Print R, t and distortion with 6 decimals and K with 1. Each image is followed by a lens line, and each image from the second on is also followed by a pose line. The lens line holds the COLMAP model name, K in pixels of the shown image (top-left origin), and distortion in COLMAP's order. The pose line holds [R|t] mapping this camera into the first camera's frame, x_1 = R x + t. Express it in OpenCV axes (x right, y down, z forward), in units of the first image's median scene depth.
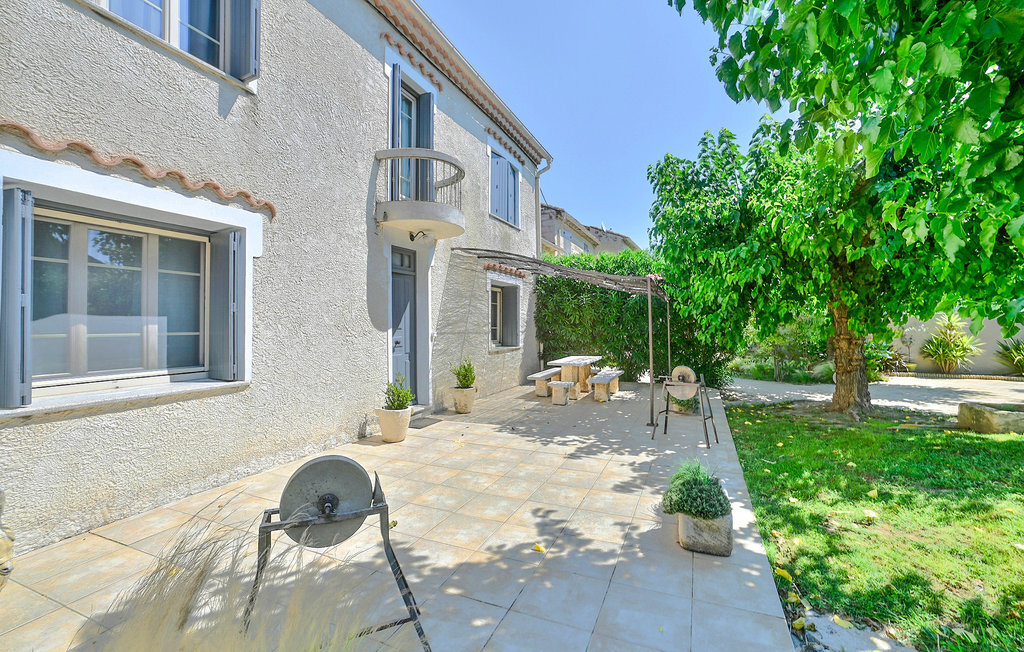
lens RADIAL K [[416.1, 0, 512.0], [0, 416.1, 314.7], [0, 0, 1]] dist [-0.022552, 0.000557]
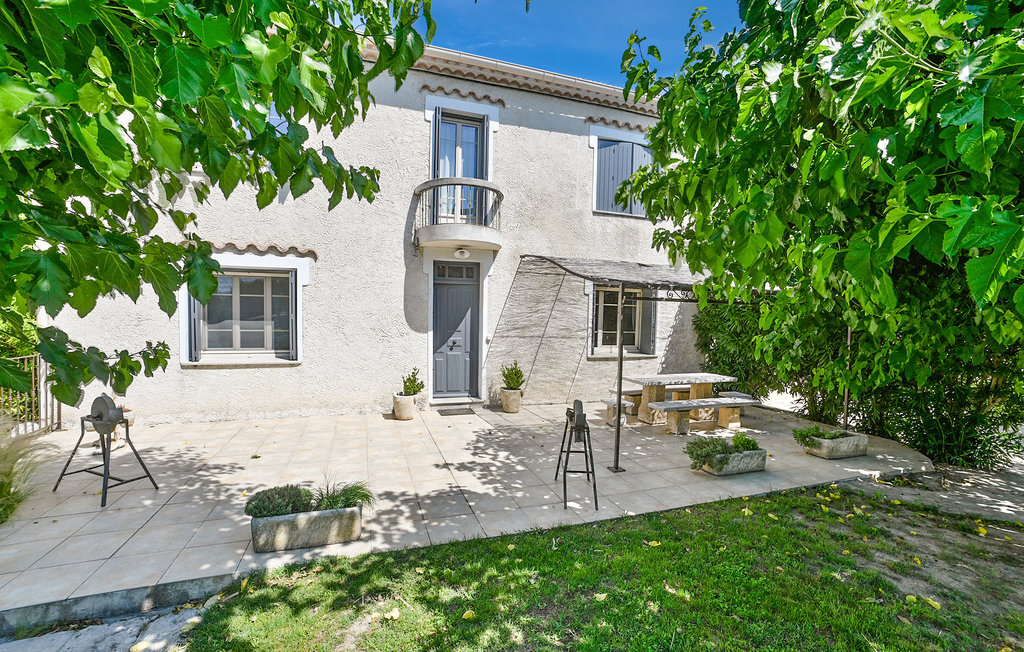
lens RADIAL K [[416.1, 0, 505.3], [0, 416.1, 334.0], [0, 0, 1]] dist [-0.022552, 0.000557]
pose [[0.674486, 0.053211, -0.736367, 1.000606], [-0.004314, 0.997666, 0.068141, -0.056732], [0.738275, -0.042784, 0.673142, 0.431531]]
